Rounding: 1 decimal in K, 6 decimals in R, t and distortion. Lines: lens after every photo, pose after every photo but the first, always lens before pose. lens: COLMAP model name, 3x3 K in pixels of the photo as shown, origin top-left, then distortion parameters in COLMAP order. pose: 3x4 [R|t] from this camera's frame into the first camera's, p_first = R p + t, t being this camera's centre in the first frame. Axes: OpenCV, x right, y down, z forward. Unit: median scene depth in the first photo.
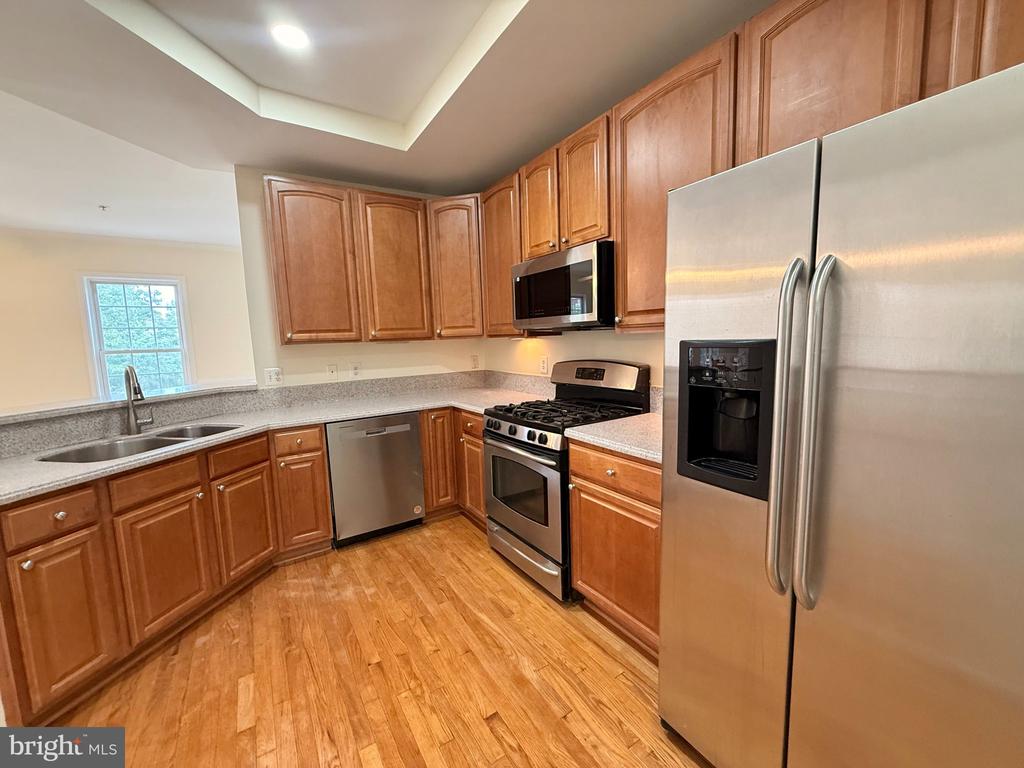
lens RADIAL K [[410.4, 0, 512.0], [0, 410.4, 384.0], [0, 0, 1]] dist [-0.001735, -0.000144]
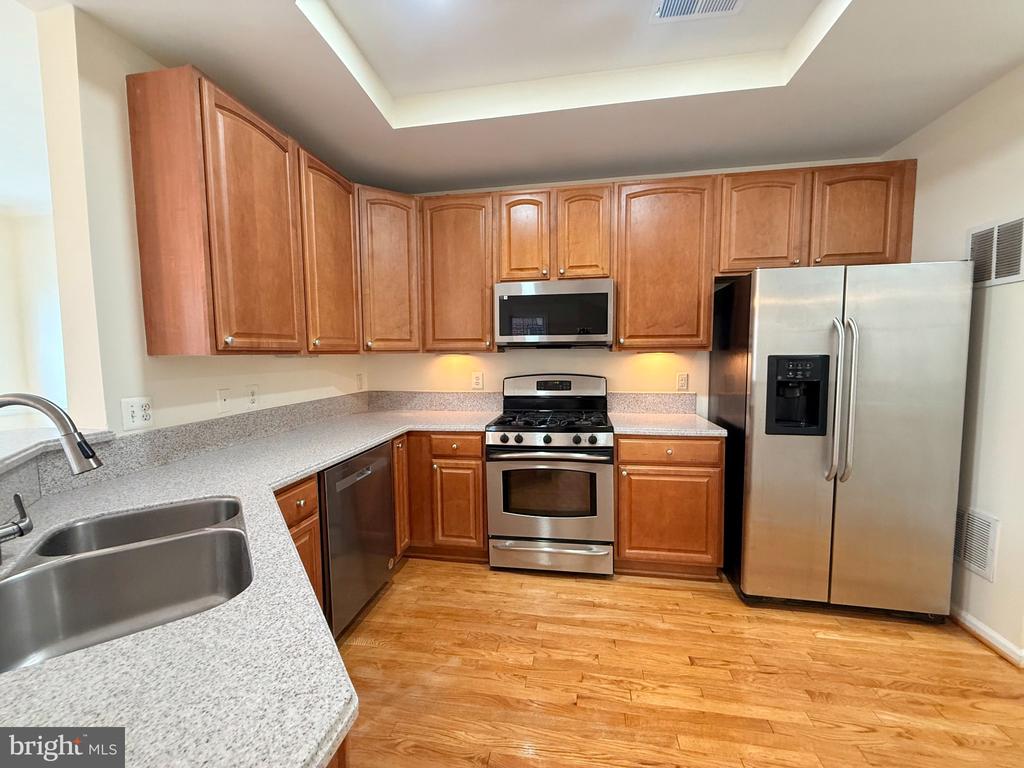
lens RADIAL K [[408.8, 0, 510.7], [0, 408.8, 383.6], [0, 0, 1]] dist [-0.000696, -0.000036]
pose [[0.675537, -0.027665, 0.736807, -0.770141], [0.069923, 0.997196, -0.026666, -0.008503], [-0.734003, 0.069533, 0.675577, 0.311063]]
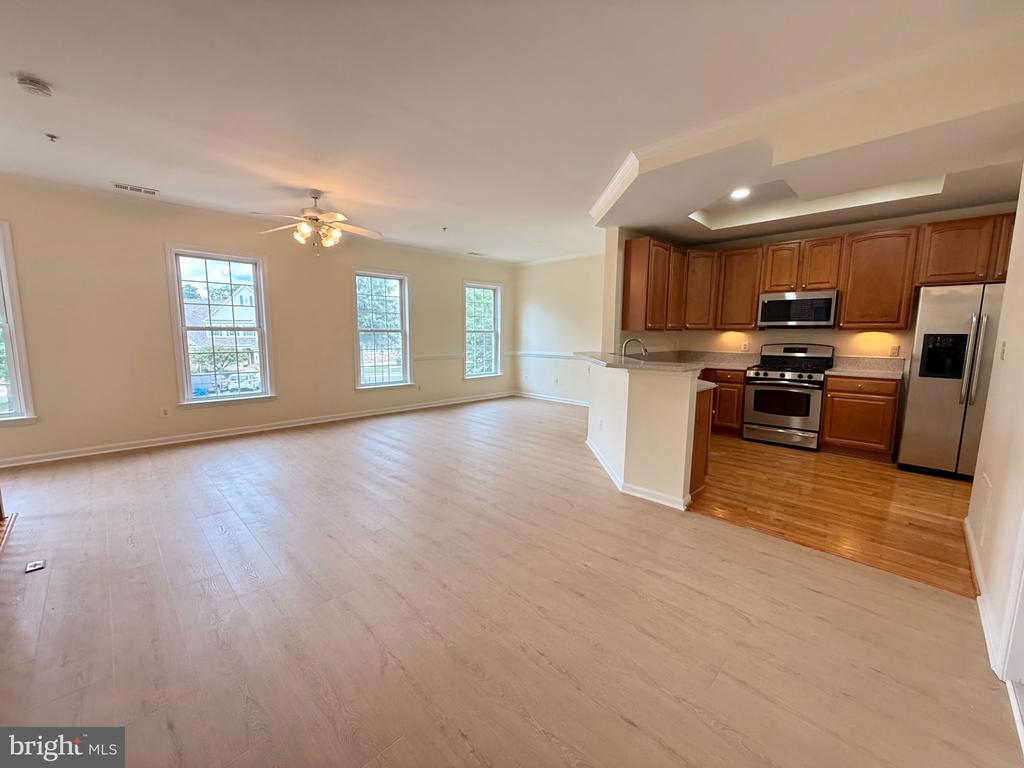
lens RADIAL K [[408.8, 0, 510.7], [0, 408.8, 383.6], [0, 0, 1]] dist [-0.000696, -0.000036]
pose [[0.975534, 0.009345, 0.219652, -1.663115], [-0.011878, 0.999877, 0.010211, 0.138666], [-0.219529, -0.012570, 0.975525, -0.678176]]
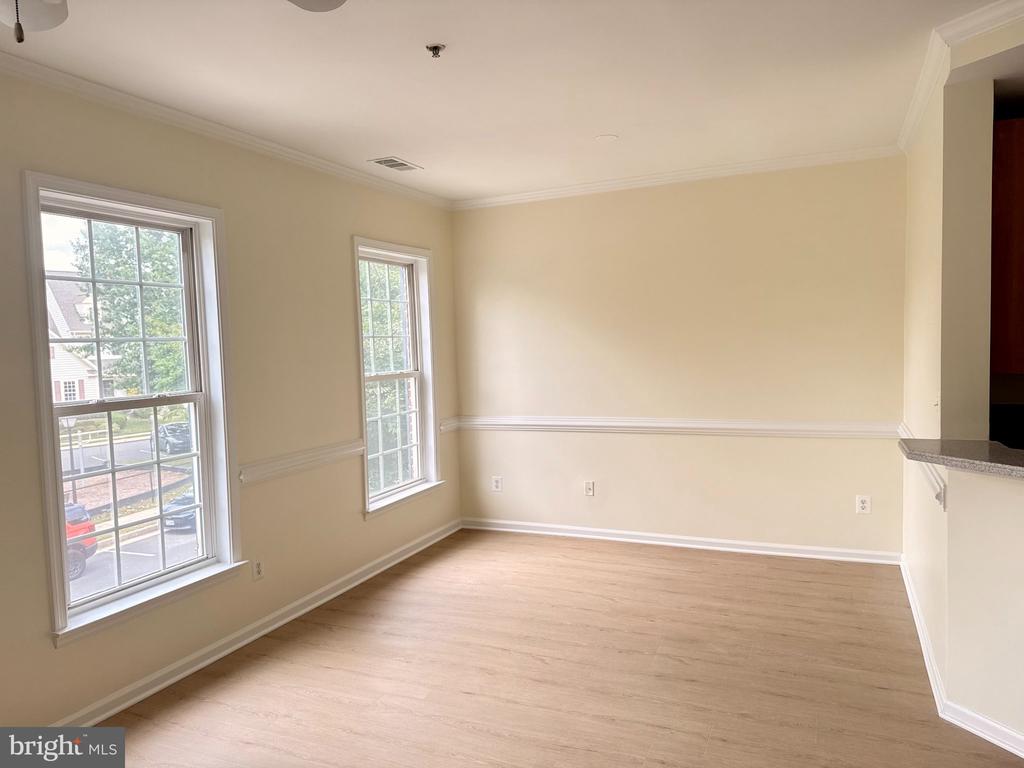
lens RADIAL K [[719.1, 0, 509.1], [0, 719.1, 386.6], [0, 0, 1]] dist [0.068746, -0.100551]
pose [[0.833611, -0.032865, 0.551374, -2.070292], [0.069655, 0.996514, -0.045912, -0.088129], [-0.547943, 0.076679, 0.832994, 0.592583]]
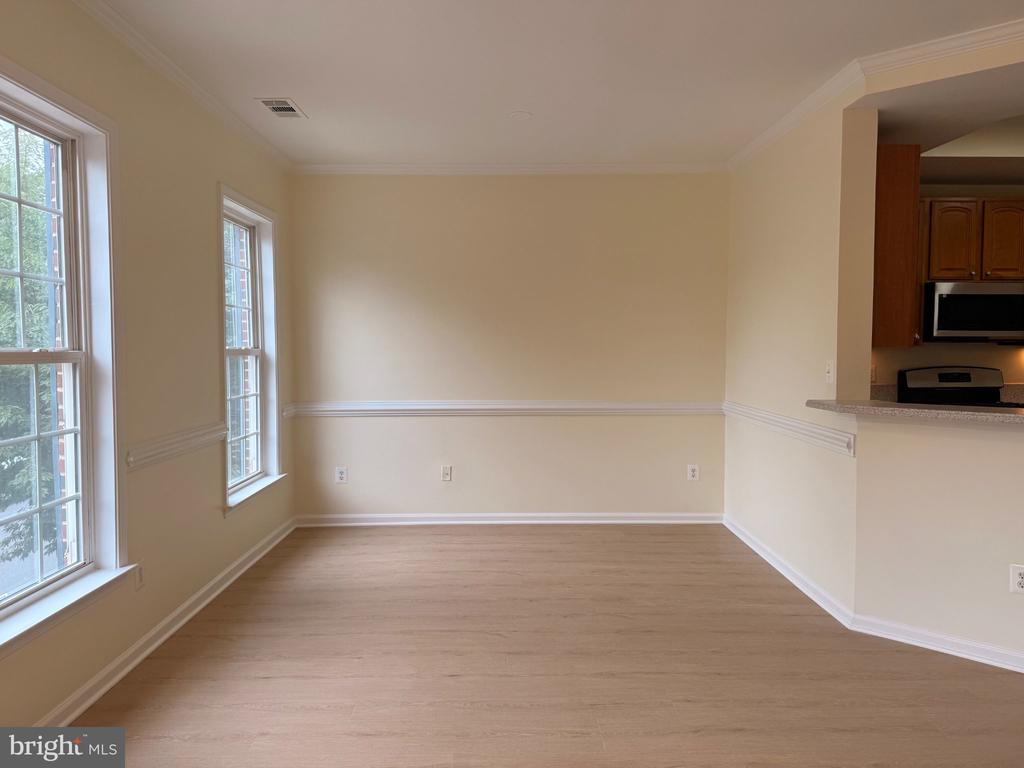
lens RADIAL K [[715.9, 0, 507.3], [0, 715.9, 383.4], [0, 0, 1]] dist [0.070720, -0.107346]
pose [[0.530480, -0.013221, 0.847594, -2.402629], [0.080206, 0.996176, -0.034660, -0.041008], [-0.843894, 0.086369, 0.529512, 1.007751]]
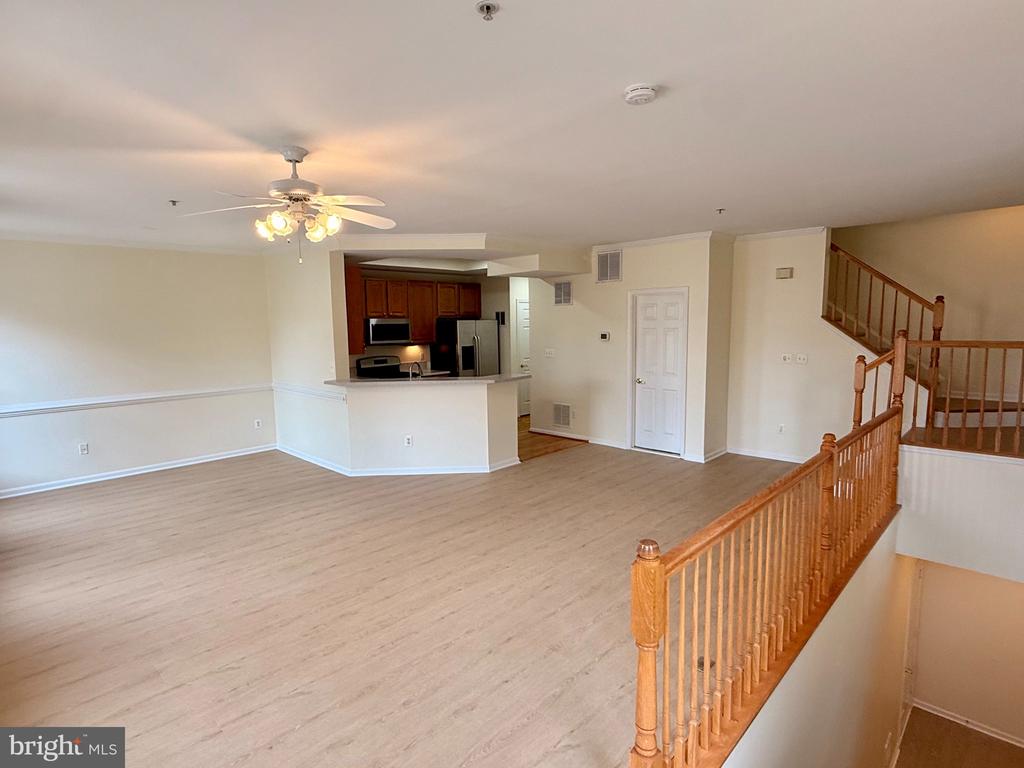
lens RADIAL K [[539.5, 0, 516.4], [0, 539.5, 385.0], [0, 0, 1]] dist [-0.000605, -0.000568]
pose [[-0.237726, -0.076445, 0.968319, -3.434141], [0.134859, 0.984646, 0.110842, -0.147440], [-0.961925, 0.156936, -0.223767, 0.983851]]
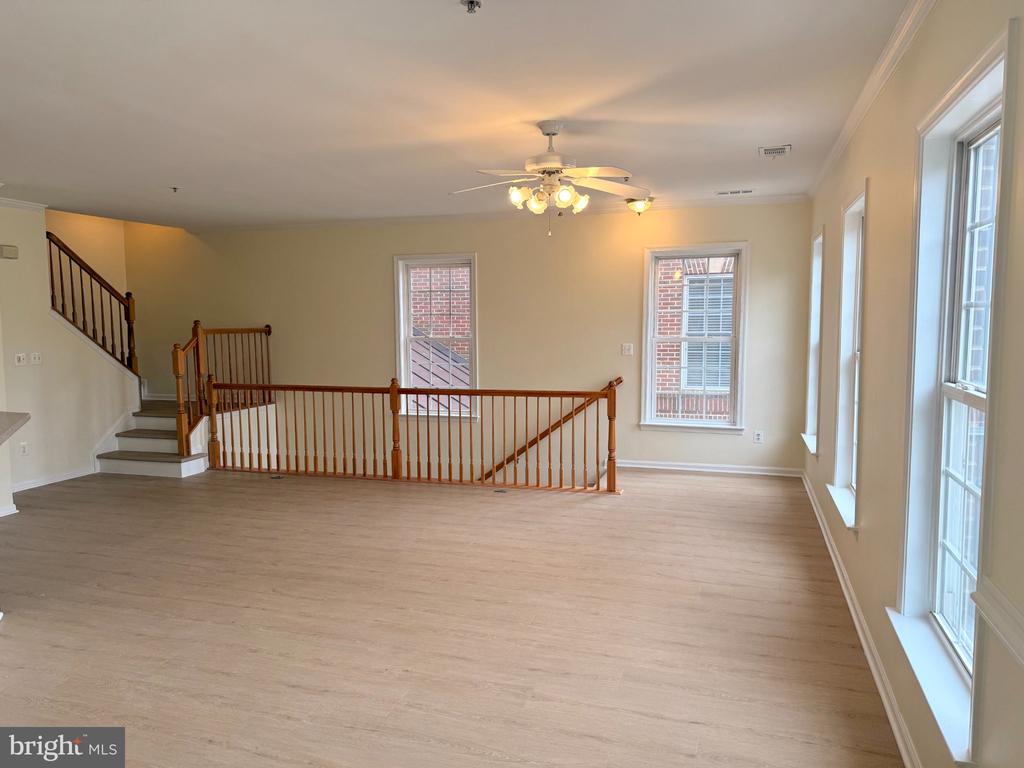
lens RADIAL K [[715.9, 0, 507.3], [0, 715.9, 383.4], [0, 0, 1]] dist [0.070720, -0.107346]
pose [[-0.774367, 0.094947, -0.625572, -0.895507], [-0.039616, 0.979462, 0.197699, -0.343004], [0.631495, 0.177874, -0.754702, 2.424788]]
